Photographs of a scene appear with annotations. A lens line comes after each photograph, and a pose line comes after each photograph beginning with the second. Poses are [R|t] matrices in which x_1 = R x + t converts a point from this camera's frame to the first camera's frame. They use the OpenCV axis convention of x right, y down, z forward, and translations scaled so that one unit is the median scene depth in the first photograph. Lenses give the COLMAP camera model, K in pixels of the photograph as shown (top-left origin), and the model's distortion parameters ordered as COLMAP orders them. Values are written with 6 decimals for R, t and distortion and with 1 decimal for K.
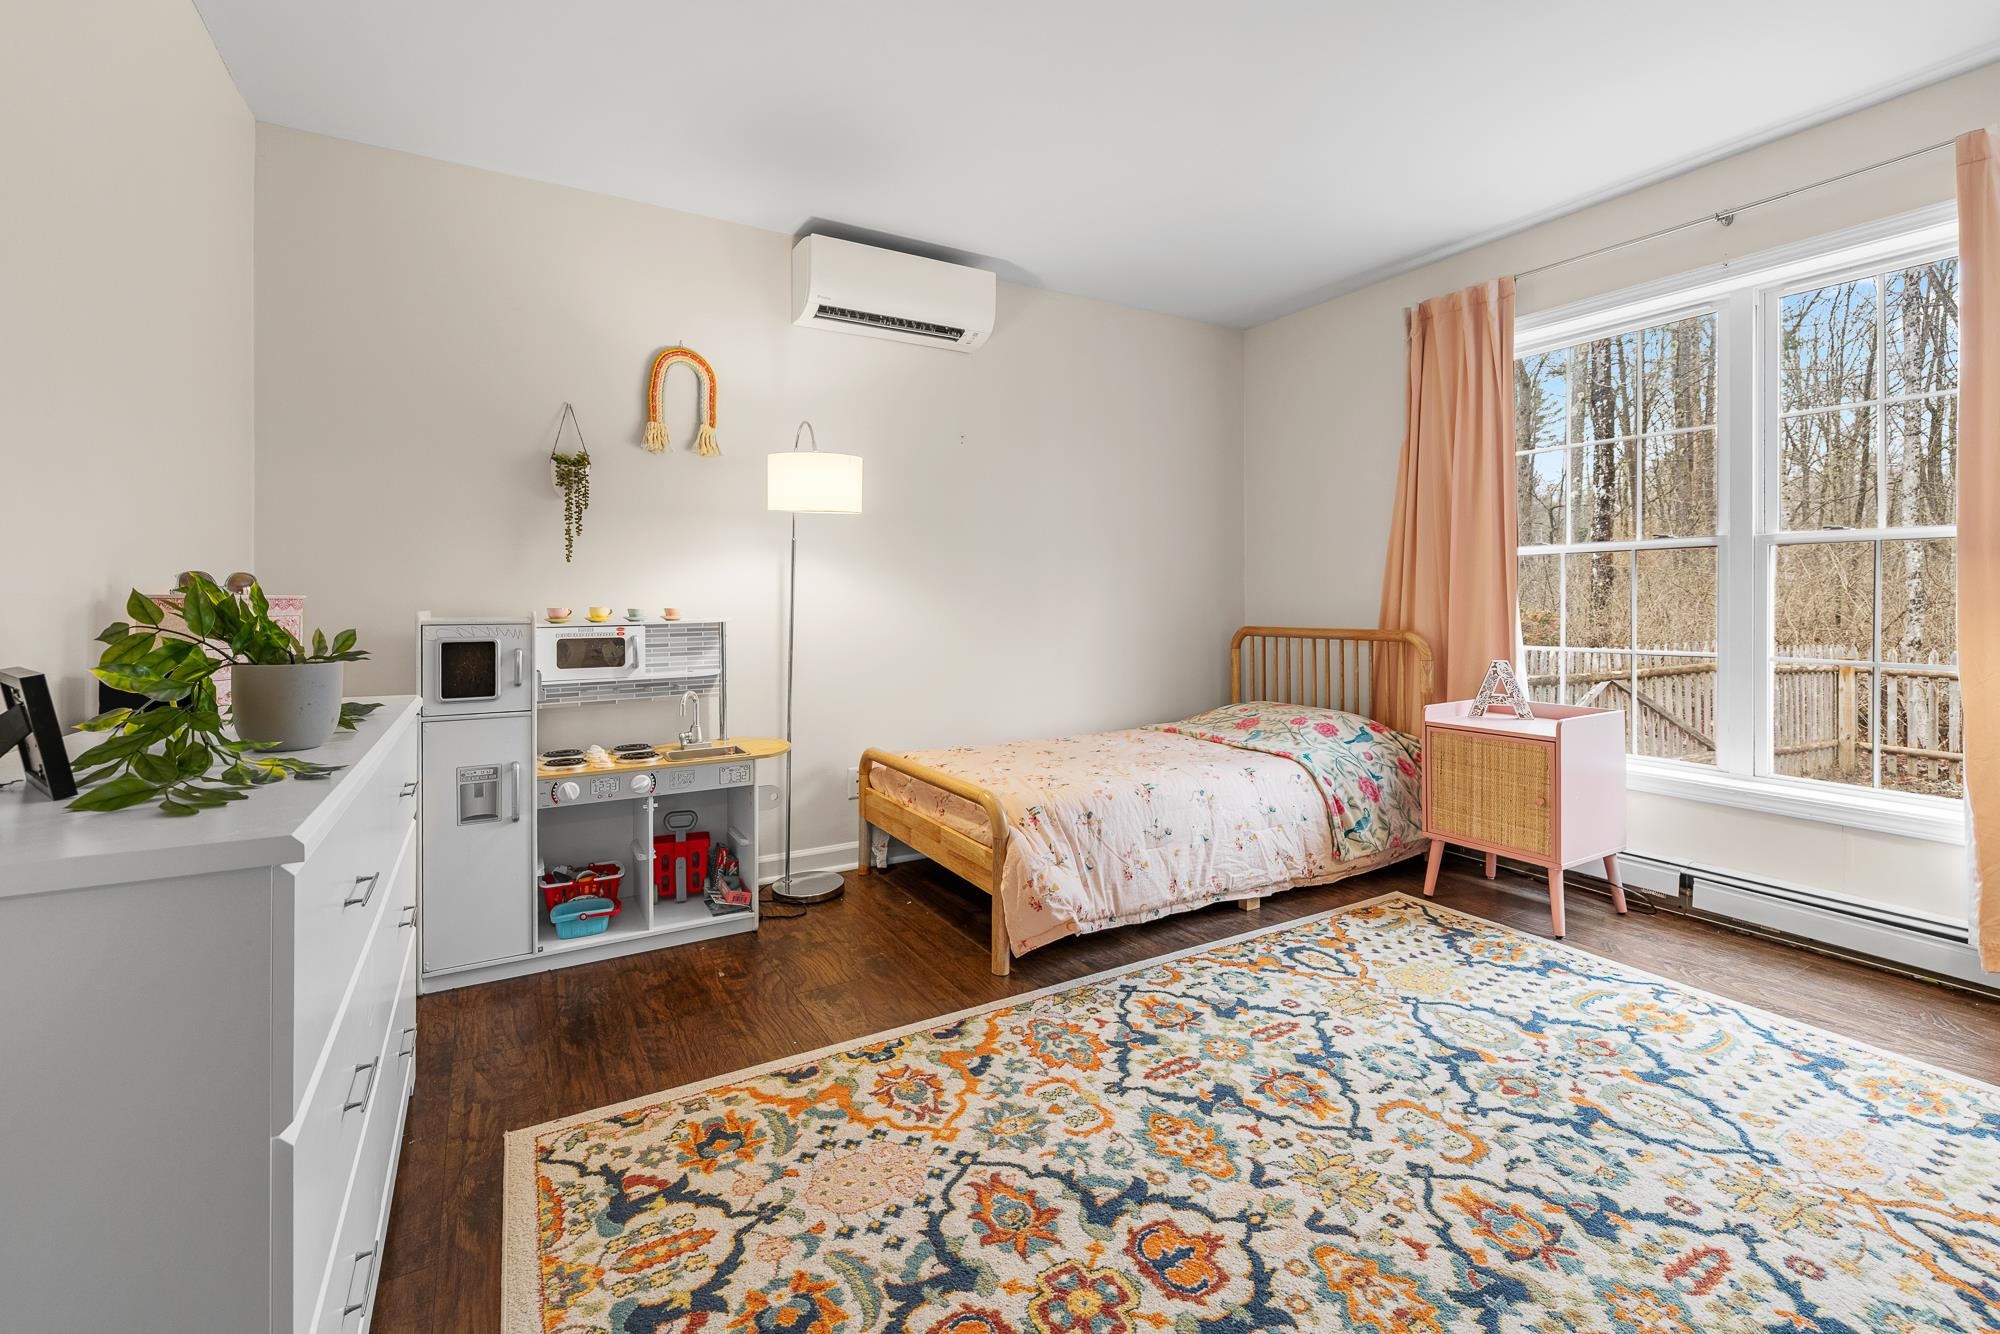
lens RADIAL K [[866.4, 0, 994.6], [0, 866.4, 600.7], [0, 0, 1]] dist [-0.000410, -0.000242]
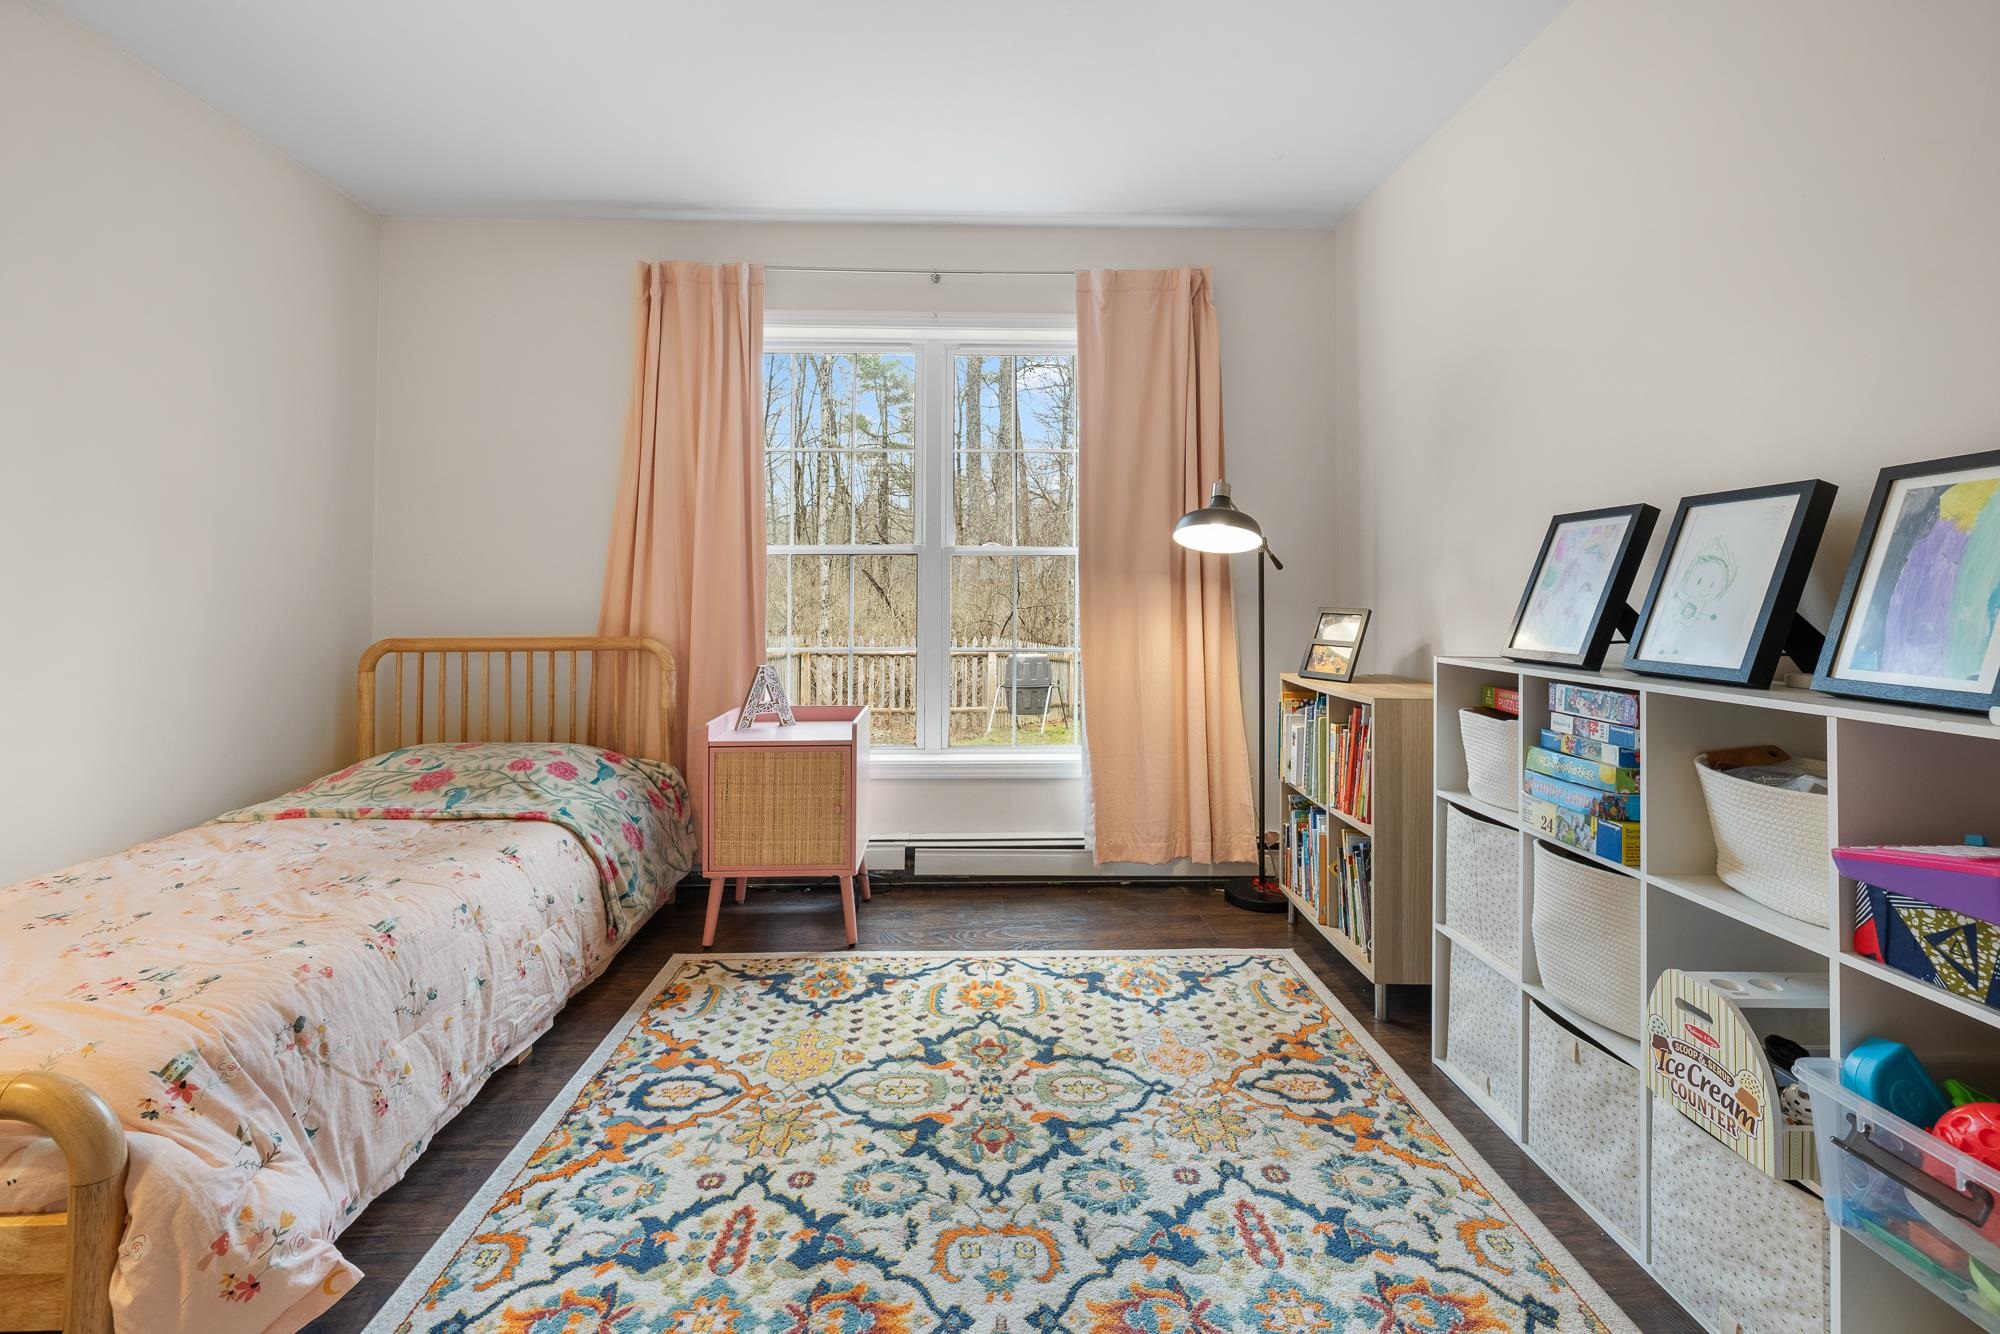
lens RADIAL K [[866.4, 0, 986.0], [0, 866.4, 573.7], [0, 0, 1]] dist [-0.000410, -0.000242]
pose [[0.475340, 0.027468, 0.879373, -0.154585], [0.000630, 0.999502, -0.031561, -0.000510], [-0.879802, 0.015556, 0.475086, 0.404237]]
